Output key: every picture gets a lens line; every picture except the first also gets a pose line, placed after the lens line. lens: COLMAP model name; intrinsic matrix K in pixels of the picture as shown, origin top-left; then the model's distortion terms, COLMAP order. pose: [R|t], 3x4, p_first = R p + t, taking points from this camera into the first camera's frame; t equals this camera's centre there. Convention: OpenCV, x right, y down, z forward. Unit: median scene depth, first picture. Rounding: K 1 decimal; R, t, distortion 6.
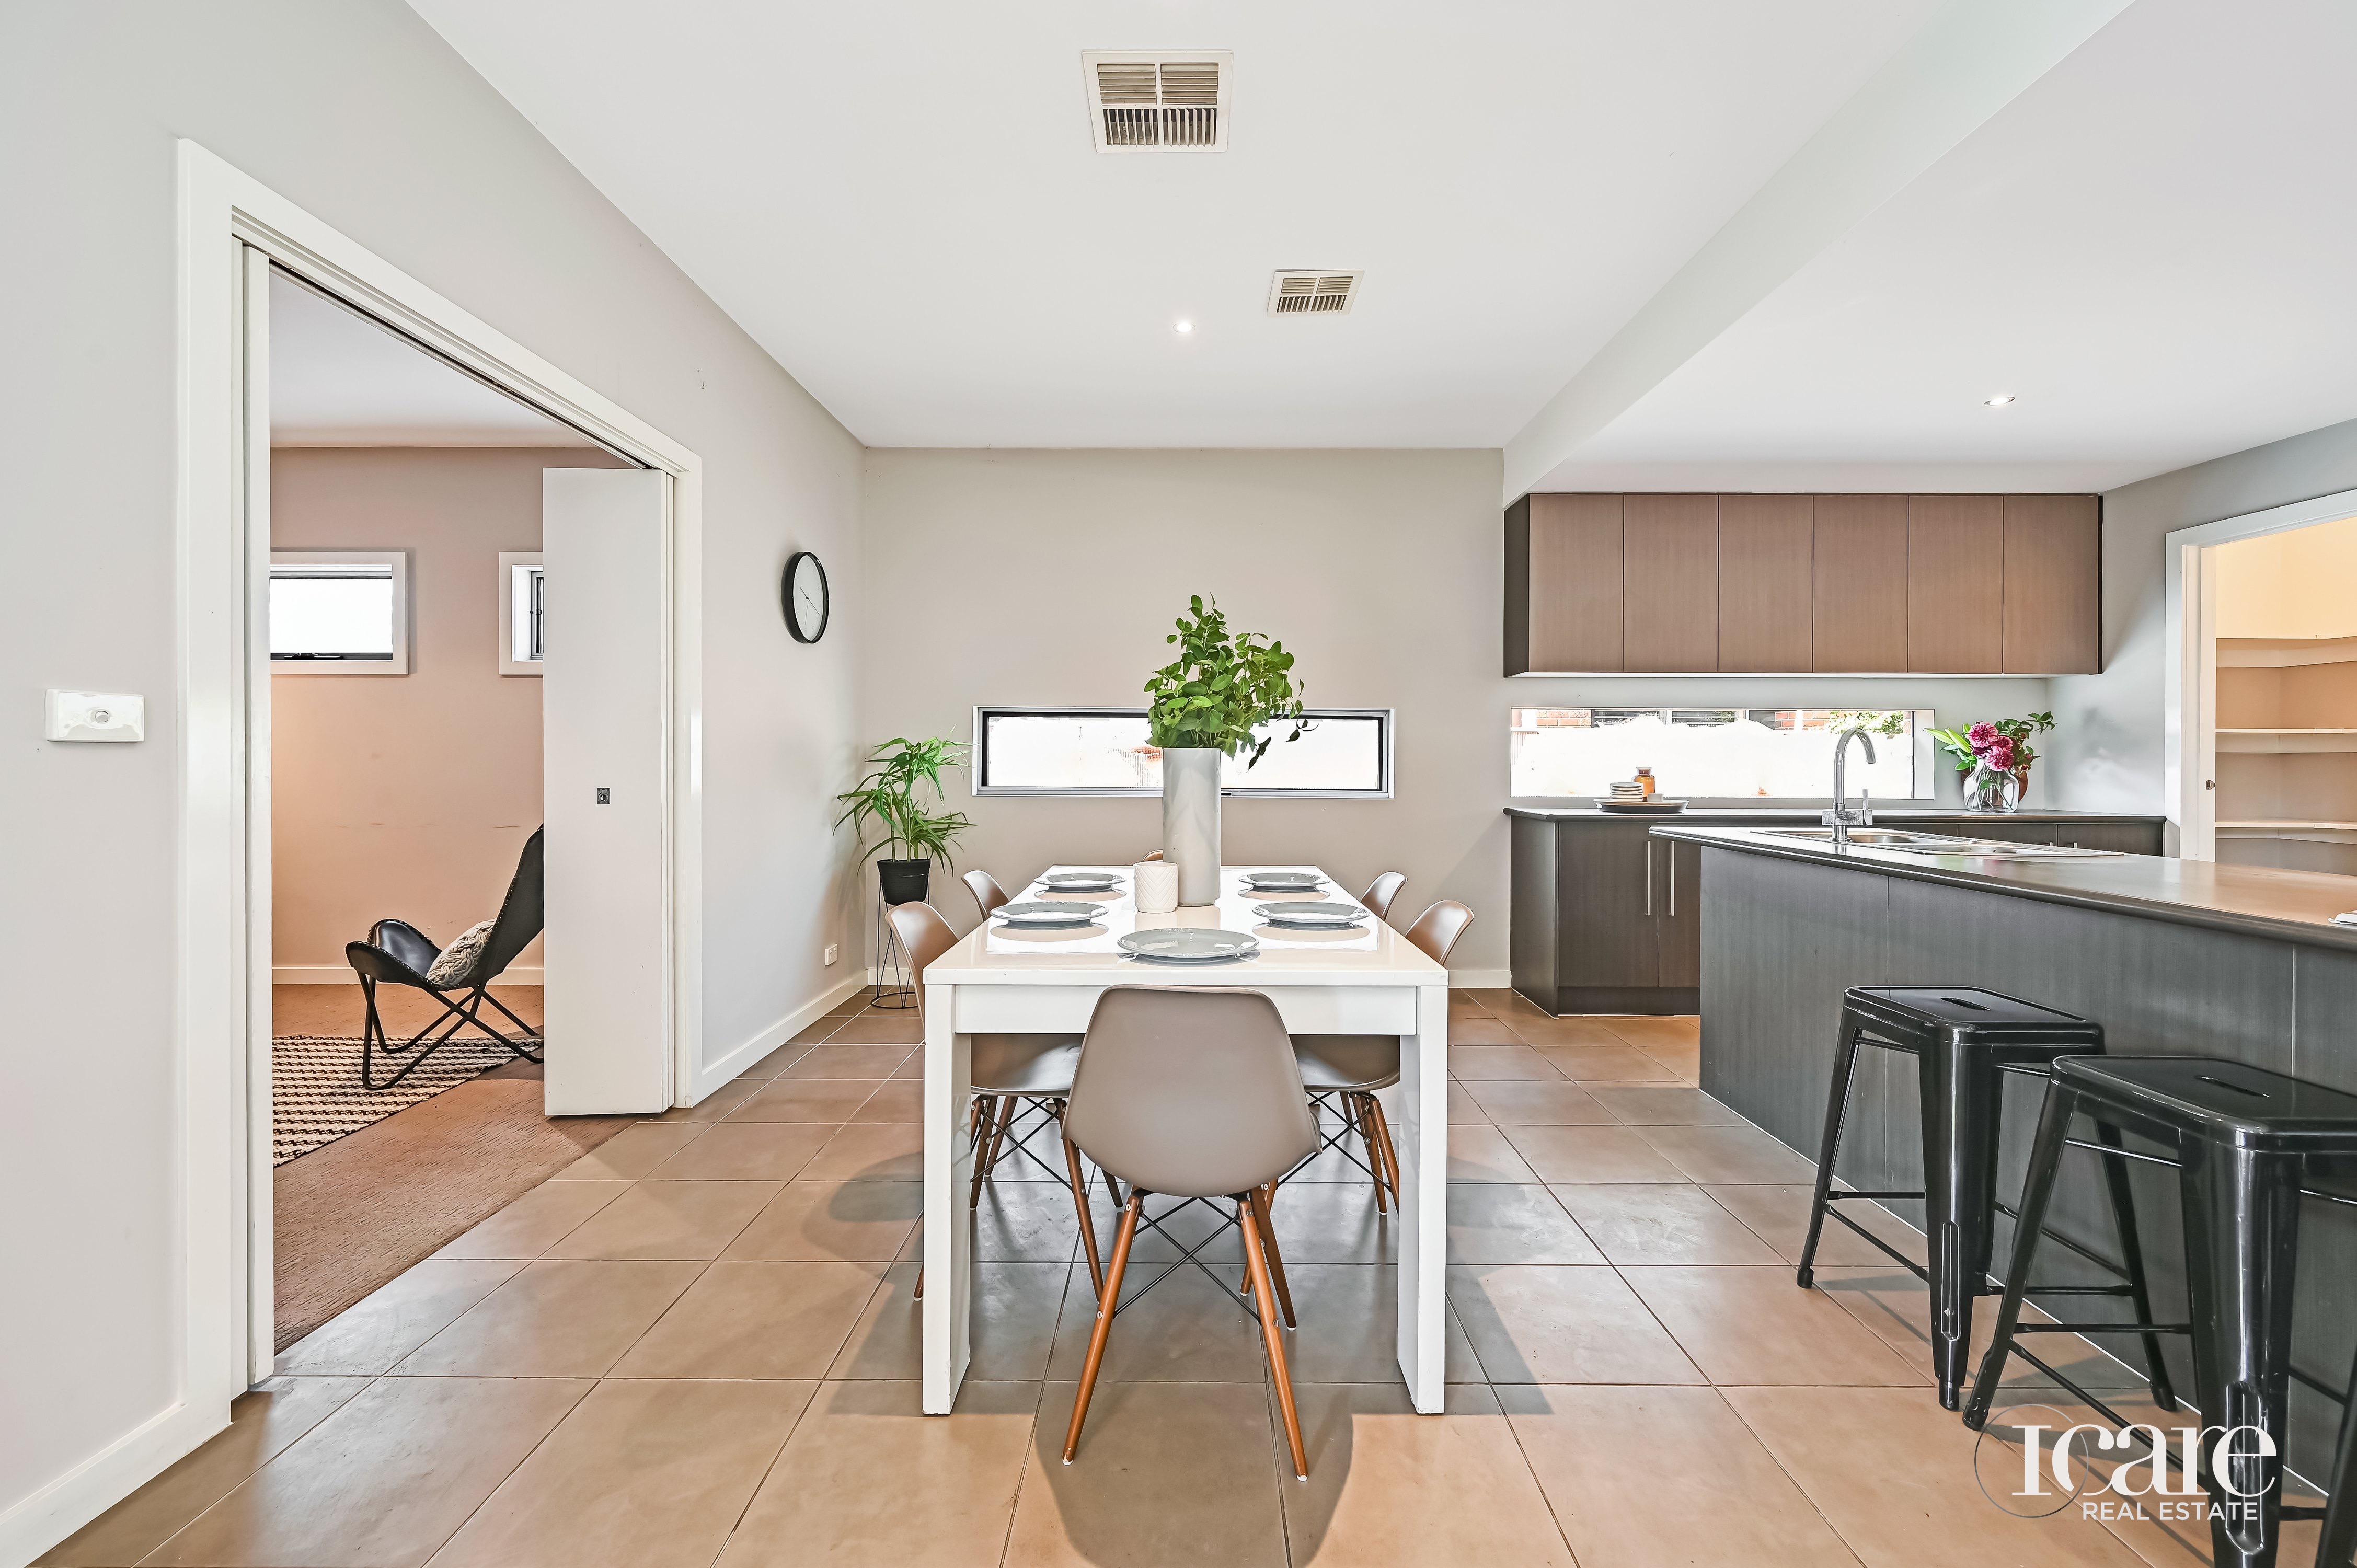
lens RADIAL K [[952.8, 0, 1171.0], [0, 952.8, 765.9], [0, 0, 1]] dist [0.000619, 0.000887]
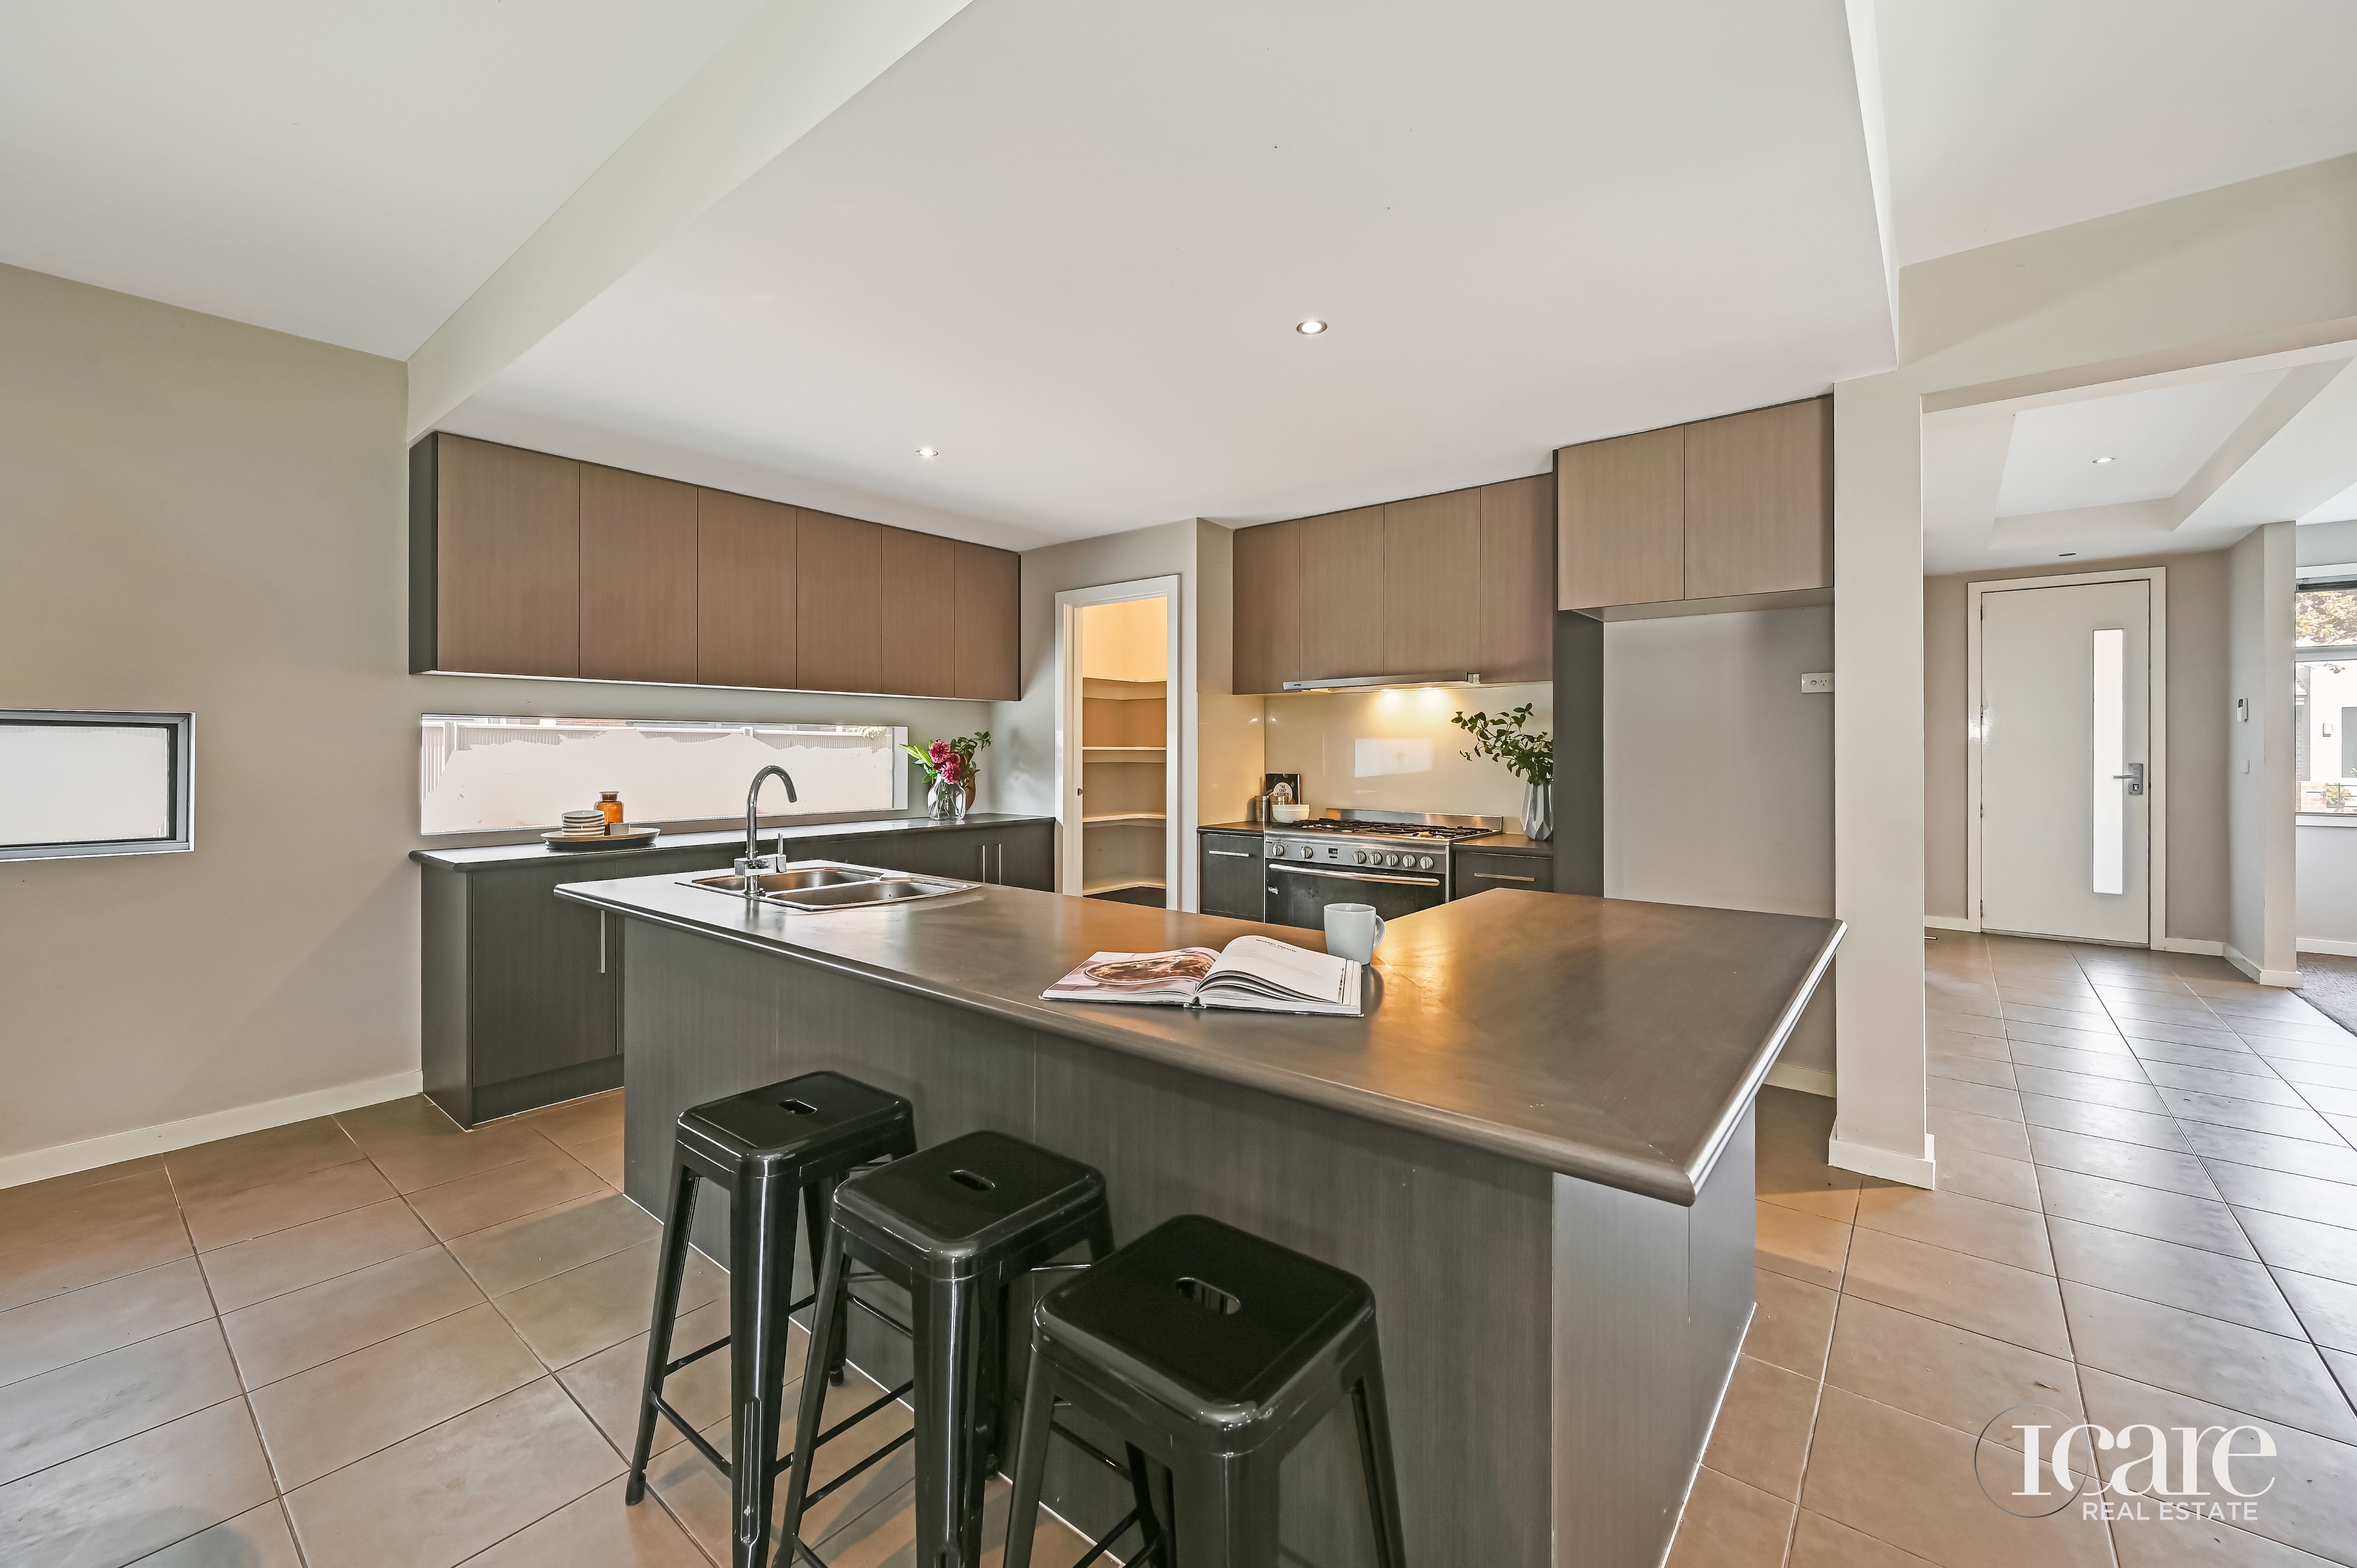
lens RADIAL K [[952.8, 0, 1194.7], [0, 952.8, 754.0], [0, 0, 1]] dist [0.000619, 0.000887]
pose [[0.620170, -0.007210, 0.784434, 0.158062], [0.007706, 0.999966, 0.003099, -0.031232], [-0.784430, 0.004123, 0.620204, 0.070113]]
